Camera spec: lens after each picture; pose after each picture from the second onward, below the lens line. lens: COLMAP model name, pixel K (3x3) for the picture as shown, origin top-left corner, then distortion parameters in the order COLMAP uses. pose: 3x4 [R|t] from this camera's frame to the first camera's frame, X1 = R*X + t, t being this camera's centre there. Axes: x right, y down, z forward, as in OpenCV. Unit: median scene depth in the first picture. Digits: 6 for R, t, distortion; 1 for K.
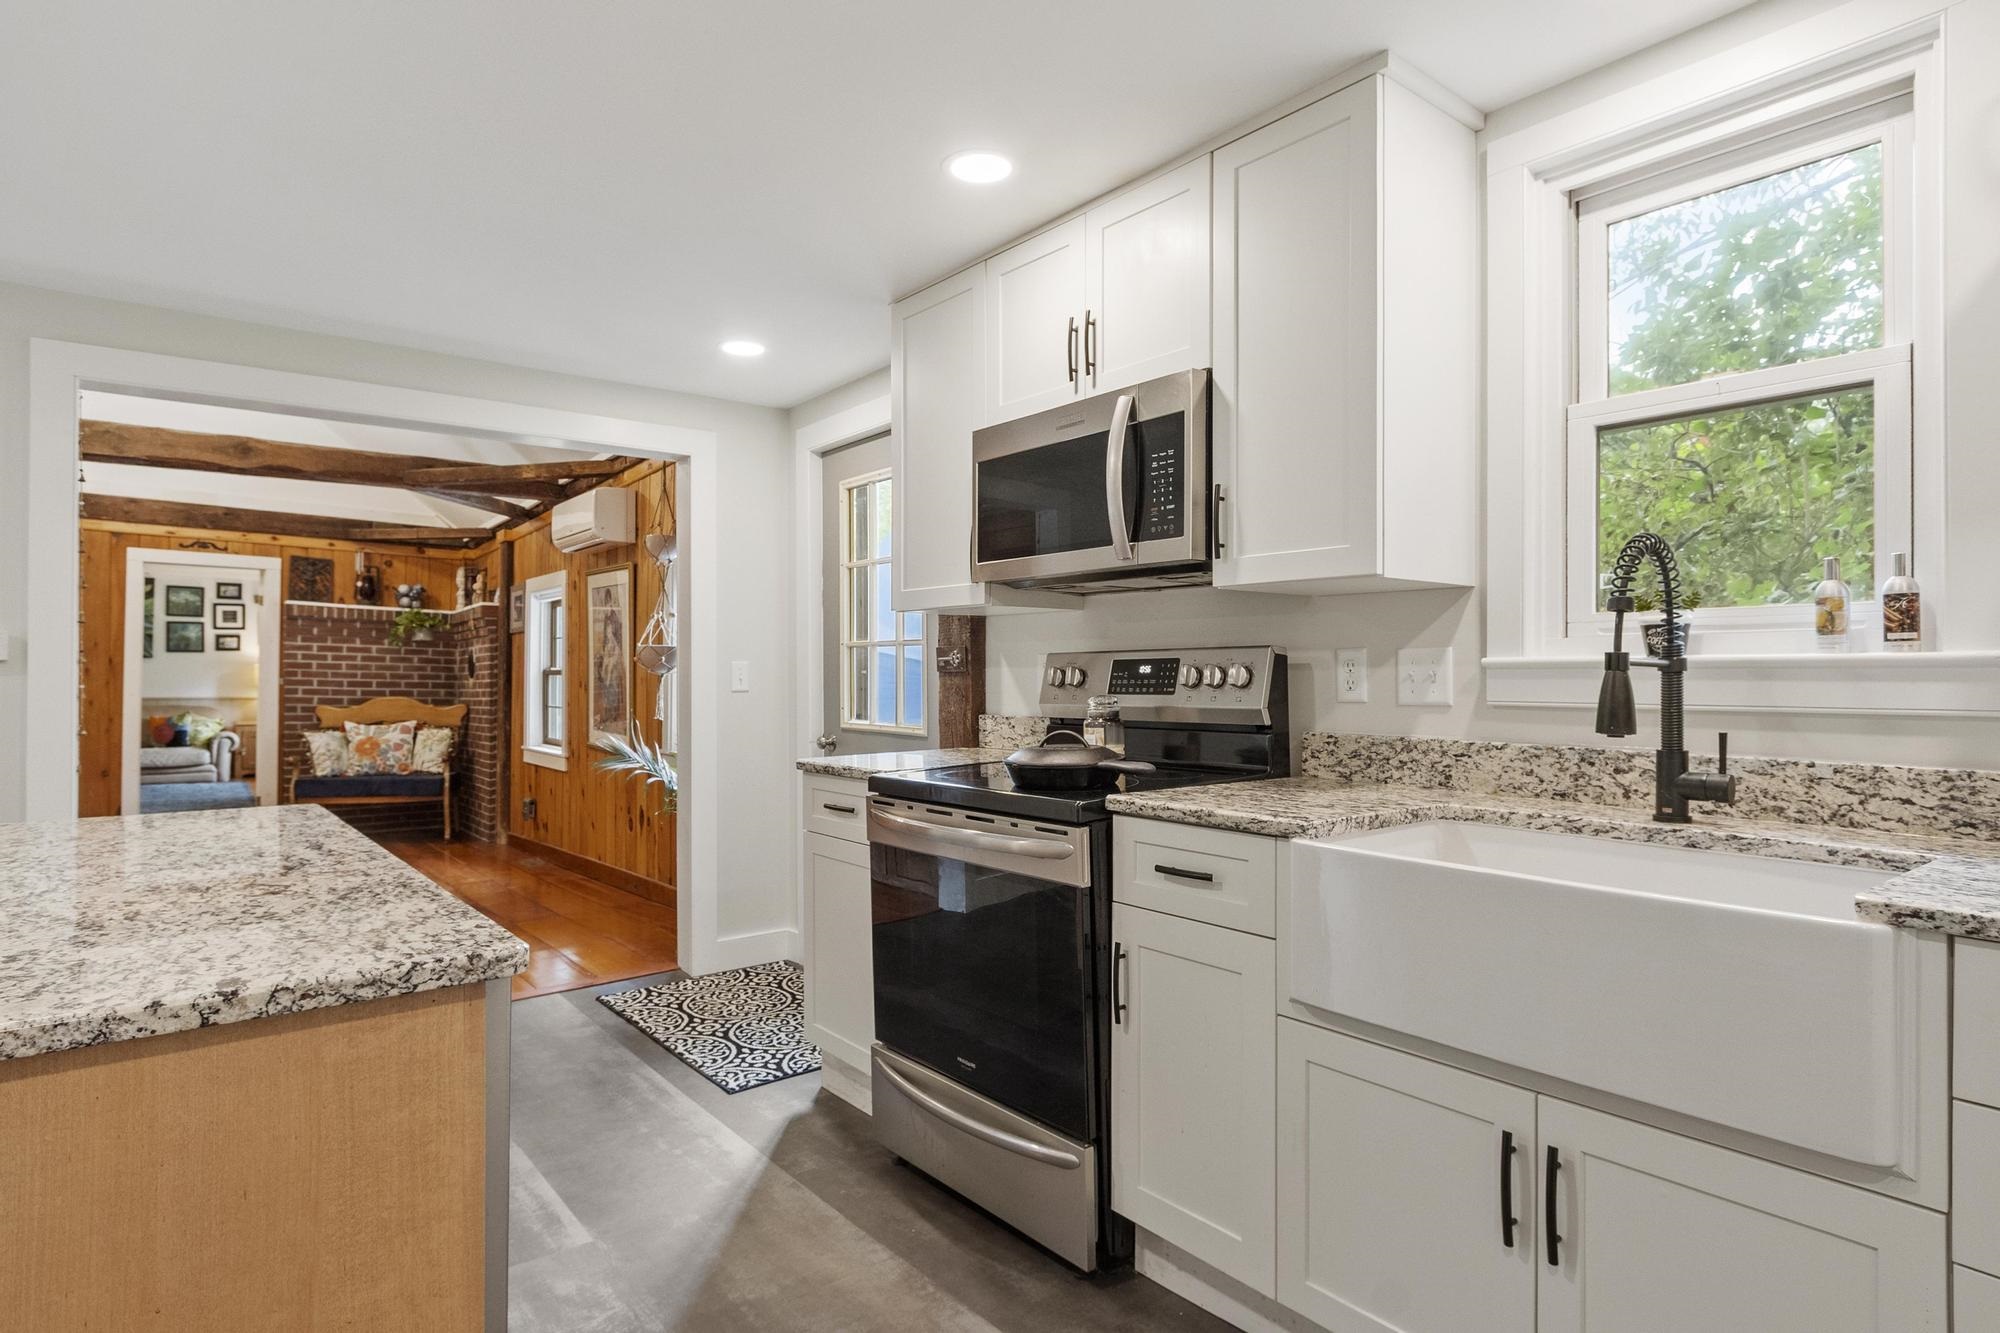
lens RADIAL K [[1087.6, 0, 1001.1], [0, 1087.6, 666.7], [0, 0, 1]] dist [0.006496, -0.007083]
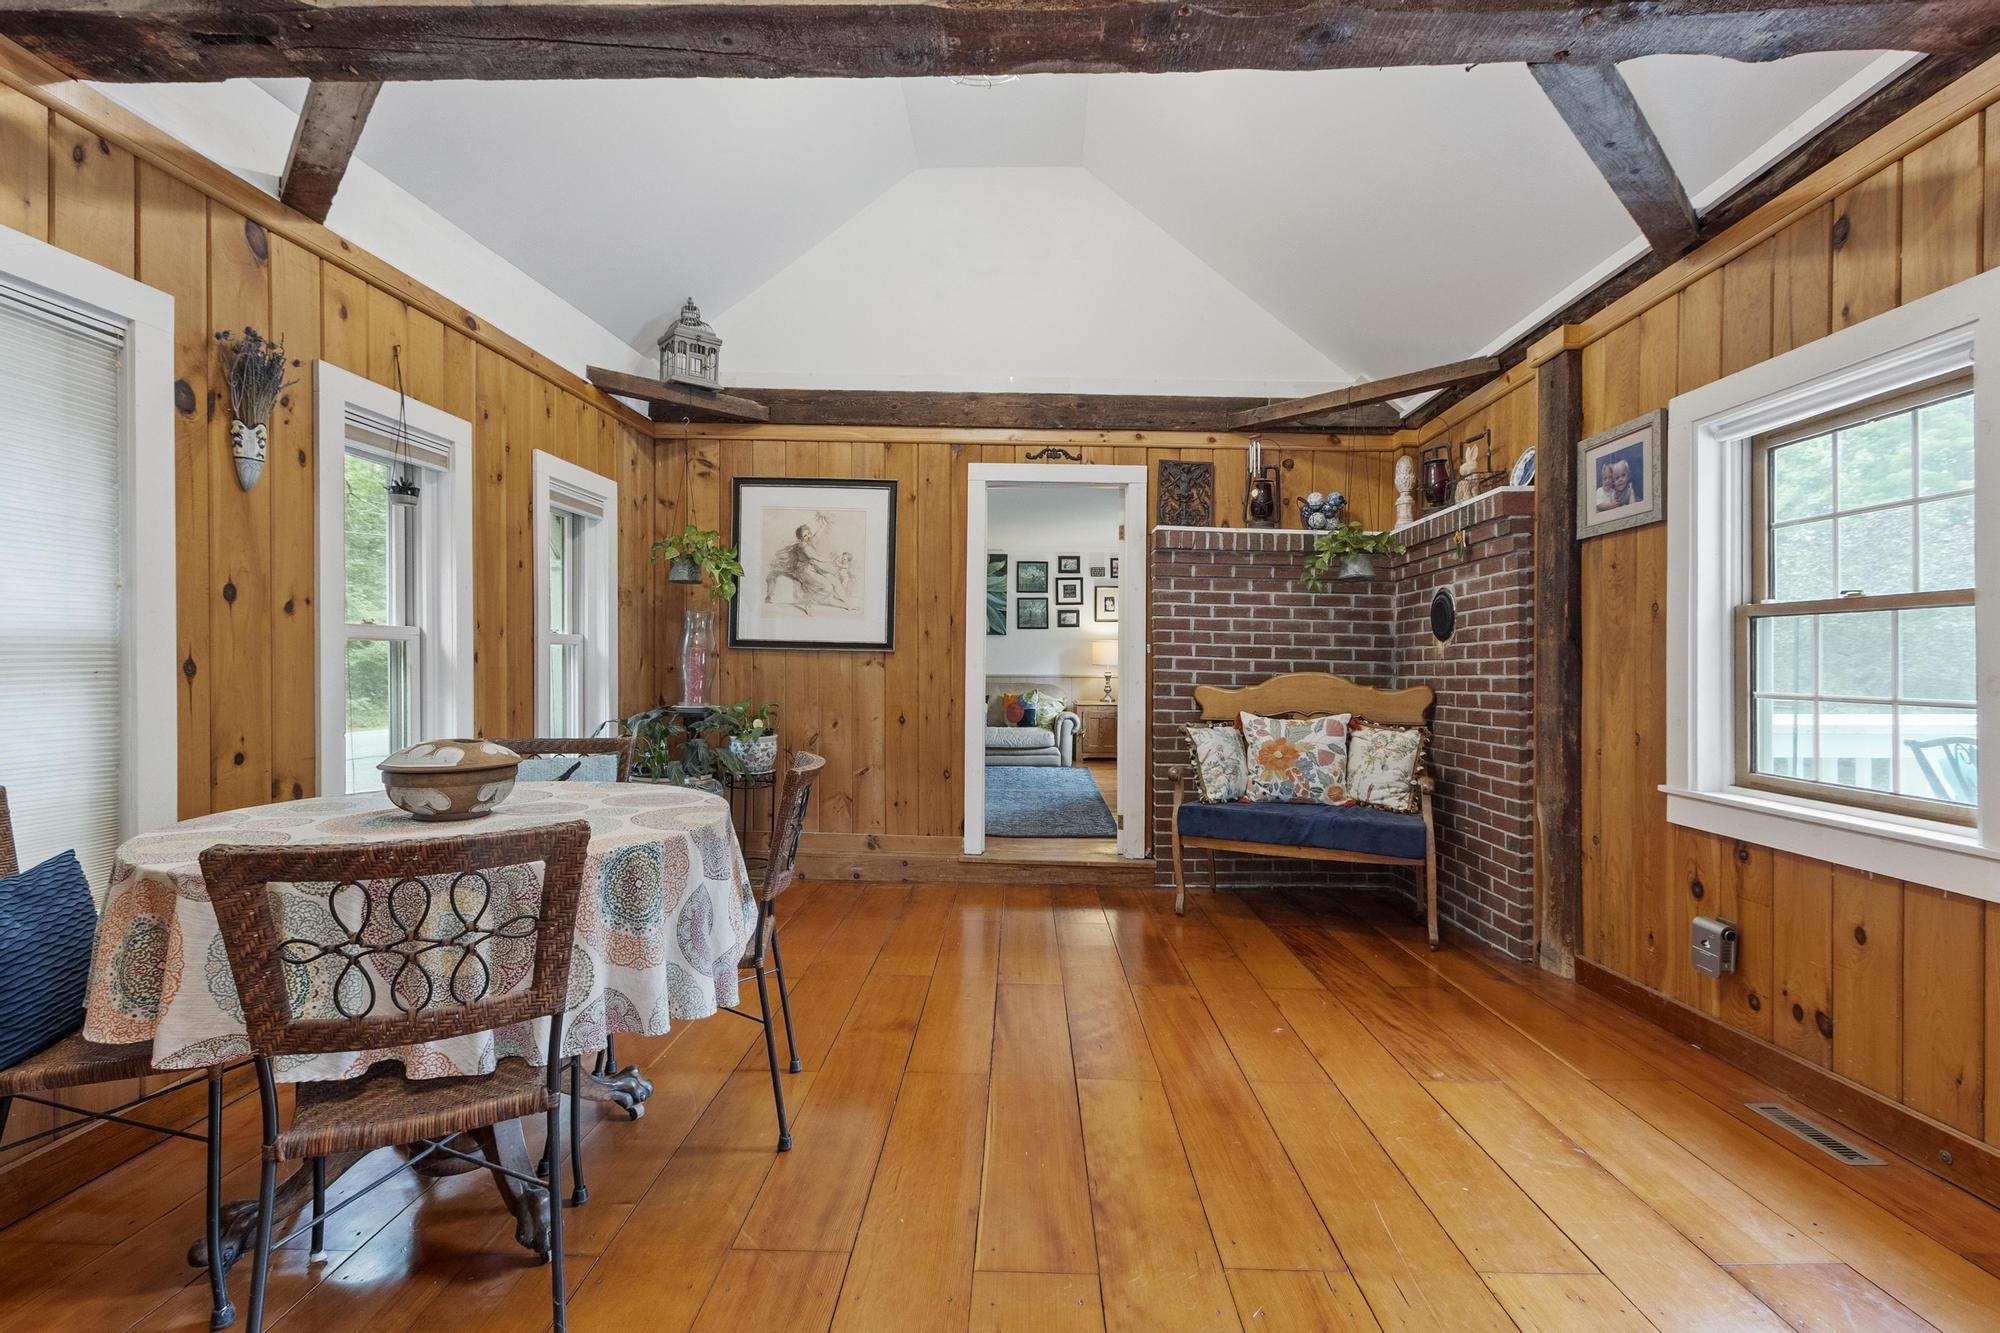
lens RADIAL K [[879.0, 0, 992.5], [0, 879.0, 657.9], [0, 0, 1]] dist [0.003373, -0.001309]
pose [[0.772948, -0.005353, -0.634446, -0.849555], [0.005778, 0.999982, -0.001399, 0.042603], [0.634443, -0.002585, 0.772966, 1.128568]]
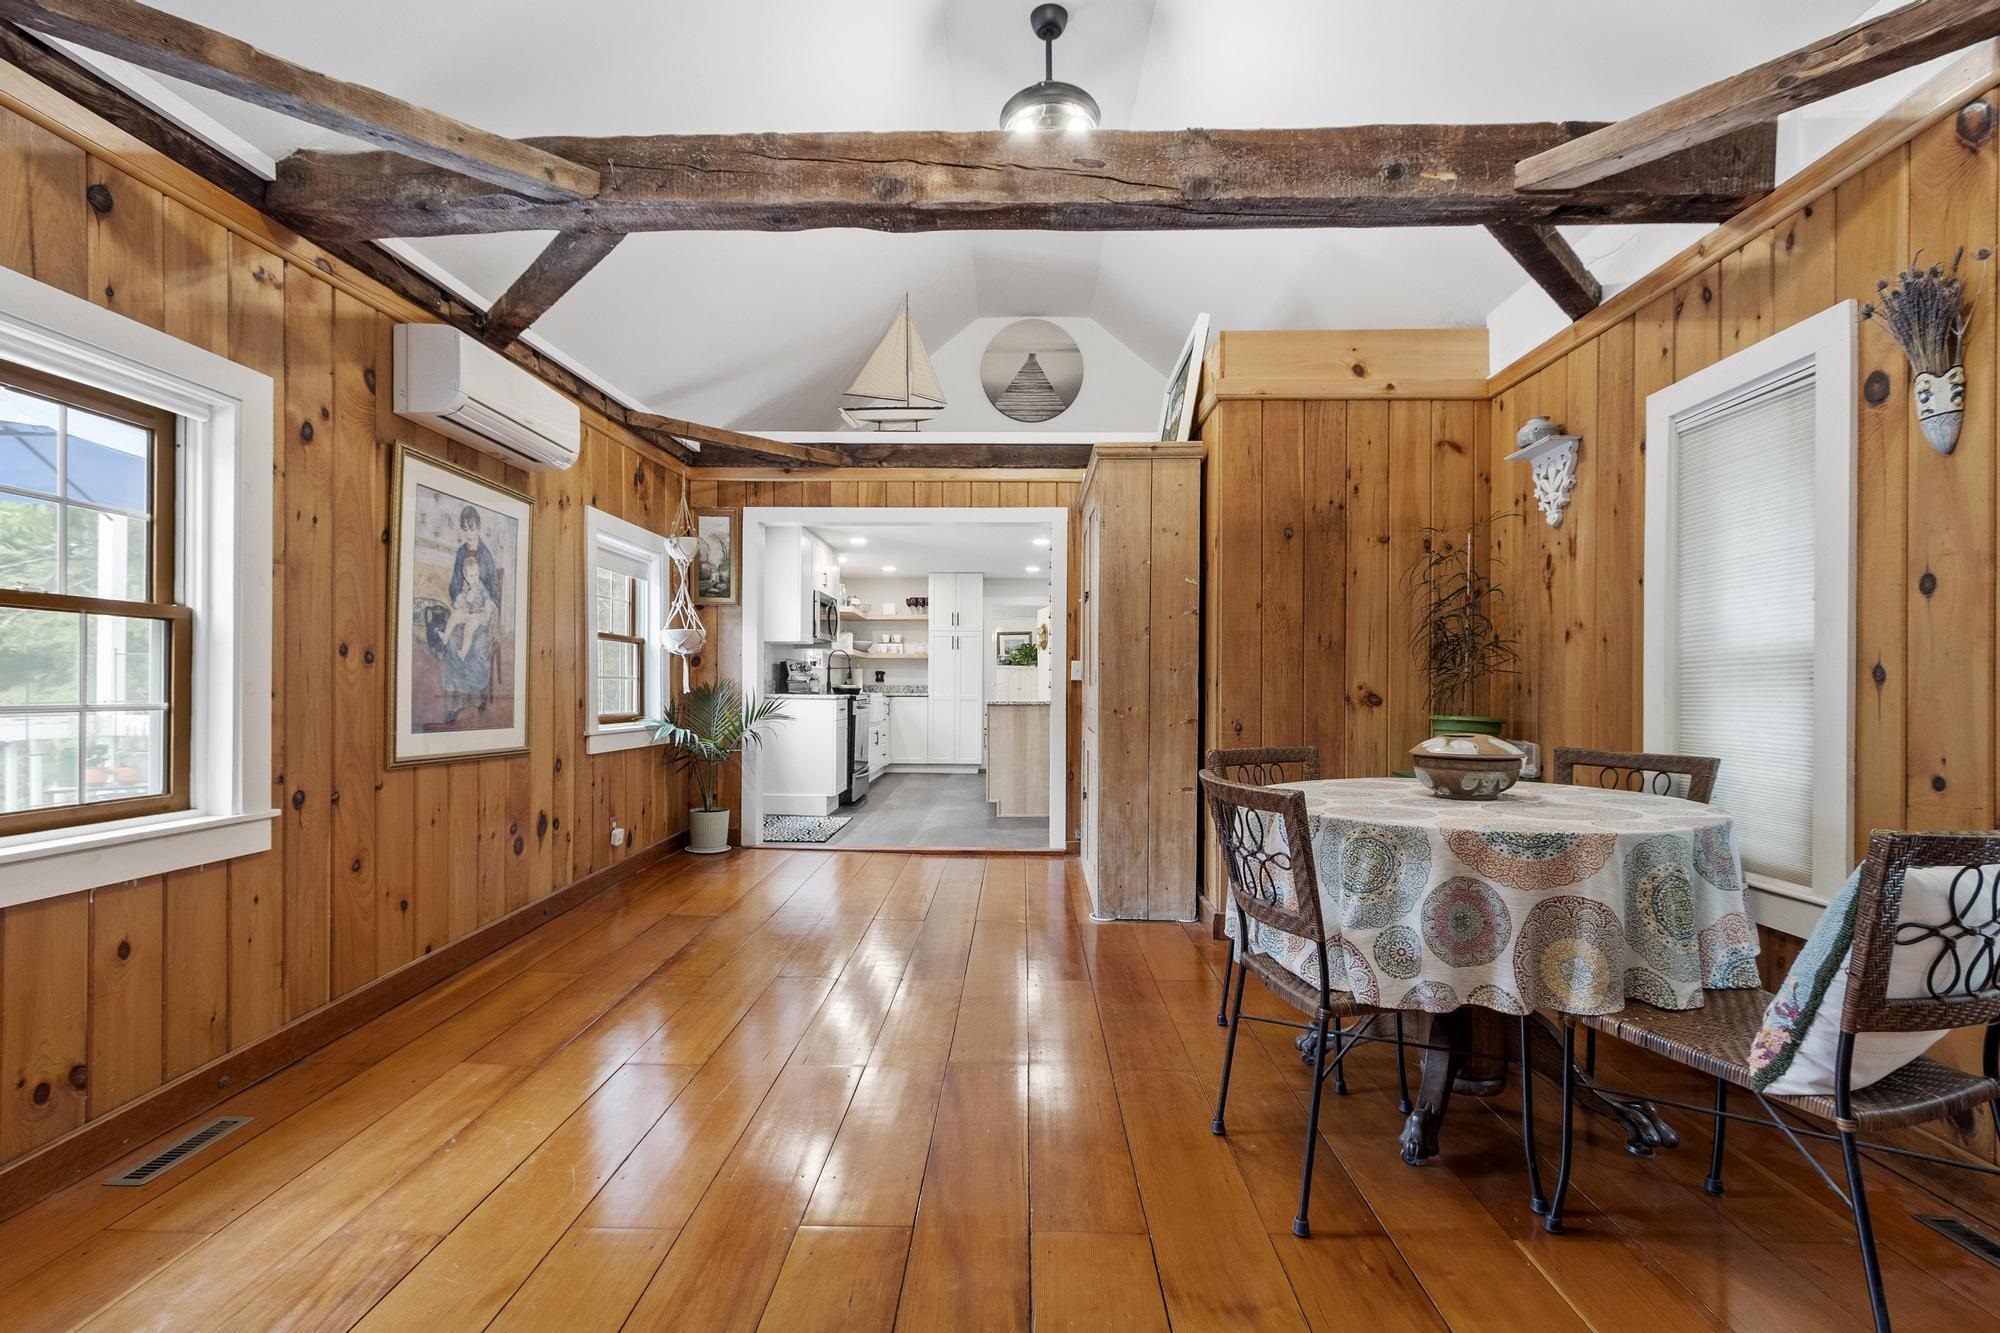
lens RADIAL K [[879.0, 0, 966.6], [0, 879.0, 684.6], [0, 0, 1]] dist [0.003373, -0.001309]
pose [[-0.754466, 0.000382, 0.656339, -1.513791], [-0.006475, 0.999947, -0.008026, 0.058985], [-0.656307, -0.010305, -0.754423, 1.966653]]
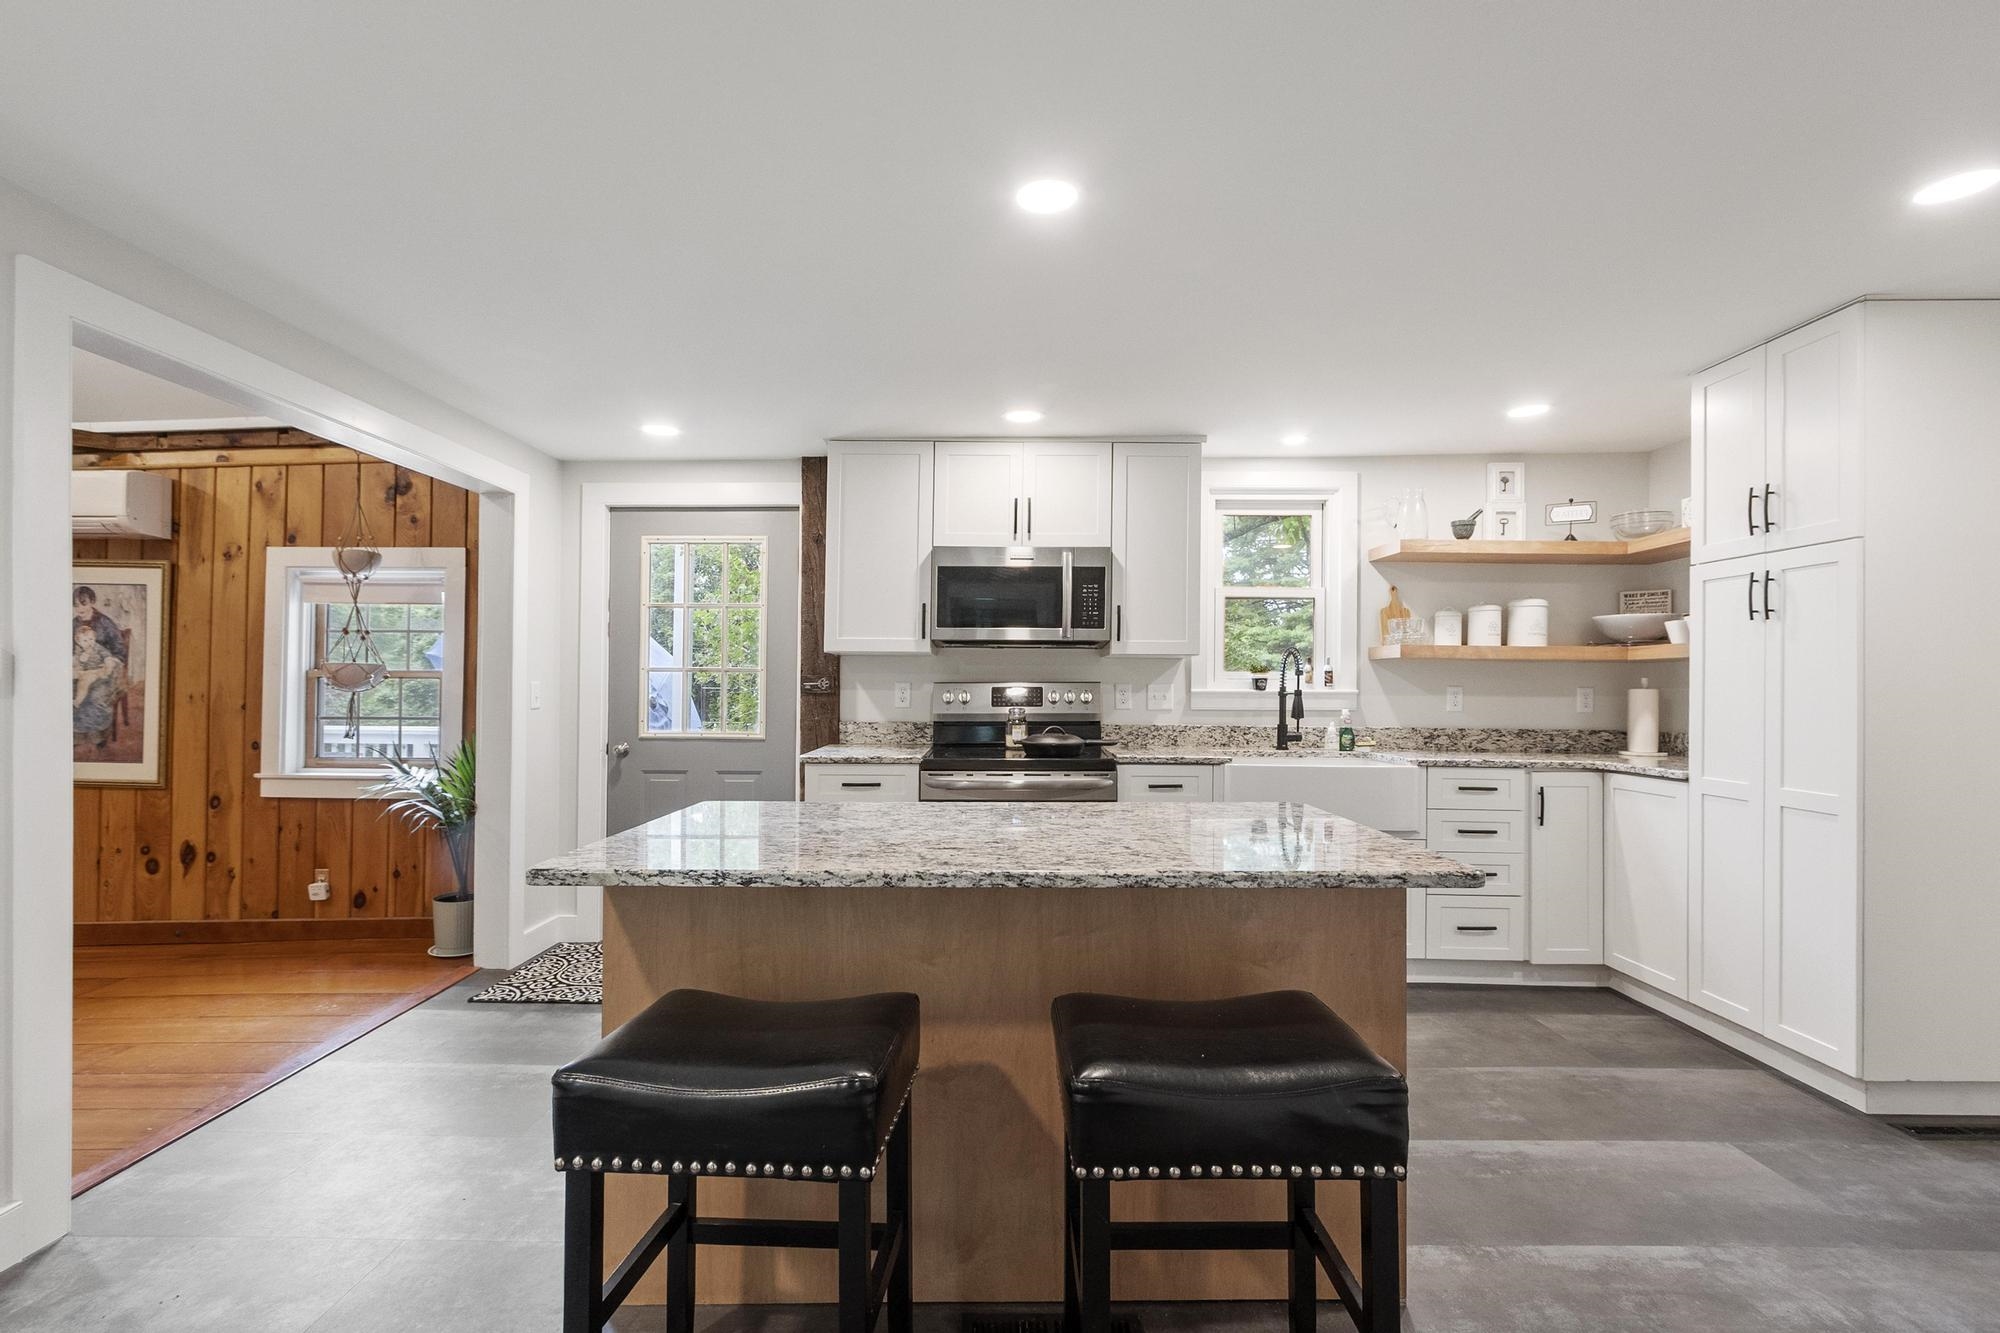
lens RADIAL K [[879.0, 0, 994.6], [0, 879.0, 686.1], [0, 0, 1]] dist [0.003373, -0.001309]
pose [[0.627927, 0.008529, 0.778225, -0.730460], [-0.010527, 0.999942, -0.002465, -0.003446], [-0.778201, -0.006645, 0.627980, 0.073218]]
